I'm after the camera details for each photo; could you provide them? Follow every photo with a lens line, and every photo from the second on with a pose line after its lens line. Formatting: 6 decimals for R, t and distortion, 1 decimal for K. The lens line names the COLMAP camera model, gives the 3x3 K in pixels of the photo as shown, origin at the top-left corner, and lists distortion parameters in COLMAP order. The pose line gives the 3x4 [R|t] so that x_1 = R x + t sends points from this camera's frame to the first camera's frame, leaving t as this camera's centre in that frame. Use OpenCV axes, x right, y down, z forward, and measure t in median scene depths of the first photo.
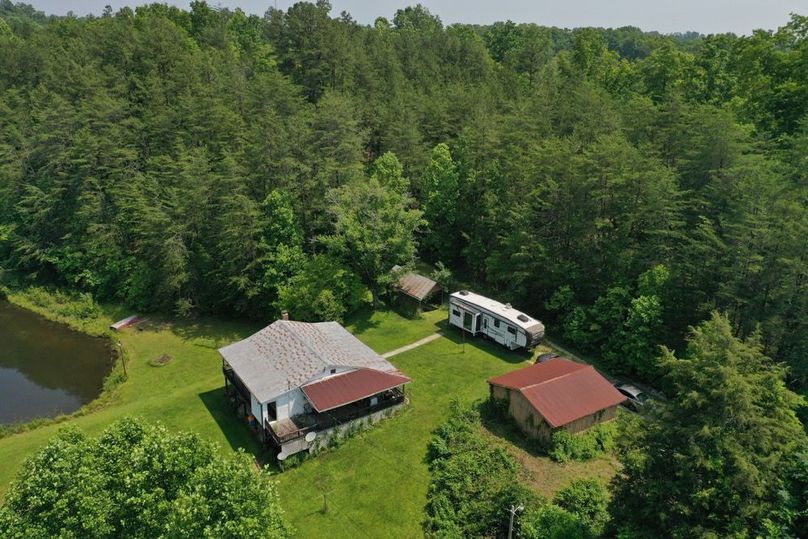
lens RADIAL K [[632.9, 0, 399.0], [0, 632.9, 269.5], [0, 0, 1]] dist [0.005108, -0.002609]
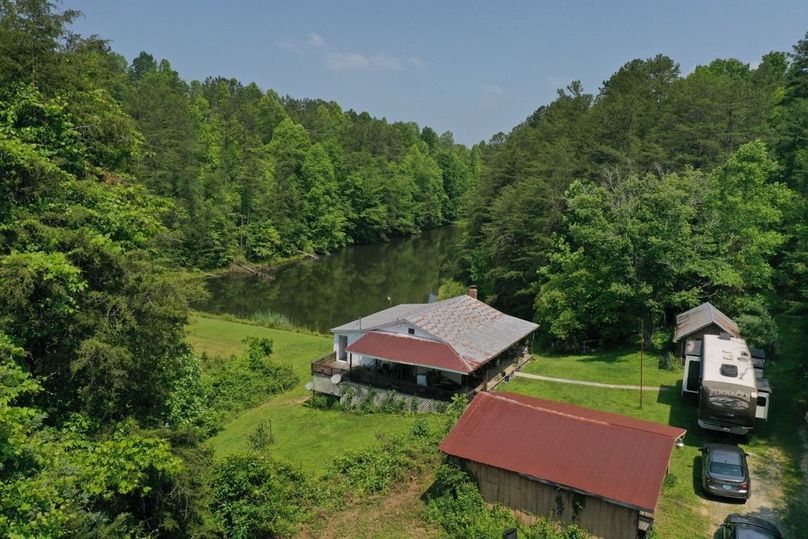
lens RADIAL K [[632.9, 0, 397.1], [0, 632.9, 271.8], [0, 0, 1]] dist [0.005108, -0.002609]
pose [[0.449863, 0.129857, -0.883606, 0.423174], [-0.323140, 0.946008, -0.025490, 0.083717], [0.832589, 0.296996, 0.467536, 0.425019]]
